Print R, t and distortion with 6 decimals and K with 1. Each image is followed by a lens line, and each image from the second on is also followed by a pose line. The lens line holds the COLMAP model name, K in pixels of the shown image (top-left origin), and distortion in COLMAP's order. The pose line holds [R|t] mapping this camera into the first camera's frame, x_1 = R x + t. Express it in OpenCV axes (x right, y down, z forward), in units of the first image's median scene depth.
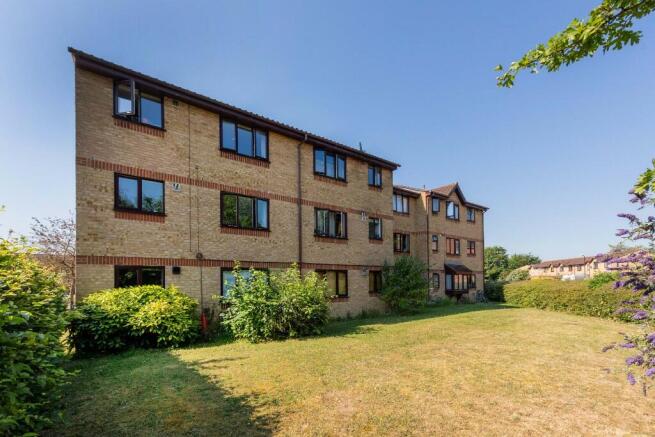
lens RADIAL K [[301.7, 0, 327.5], [0, 301.7, 218.5], [0, 0, 1]] dist [0.017003, 0.000004]
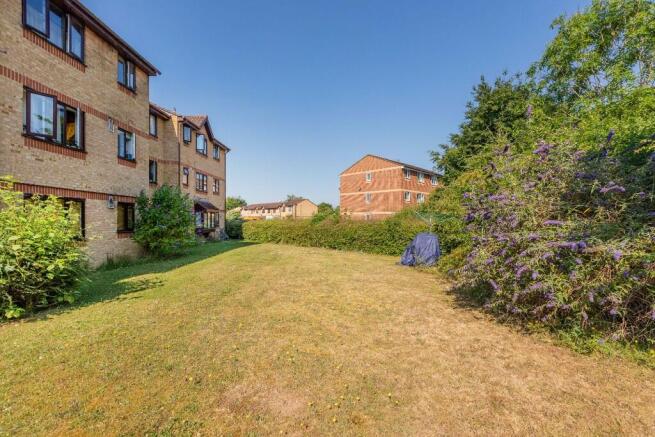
lens RADIAL K [[307.9, 0, 327.6], [0, 307.9, 188.9], [0, 0, 1]] dist [0.001037, 0.000041]
pose [[0.616373, 0.090212, 0.782270, -0.098424], [-0.166931, 0.985807, 0.017846, 0.037365], [-0.769557, -0.141585, 0.622684, 0.140962]]
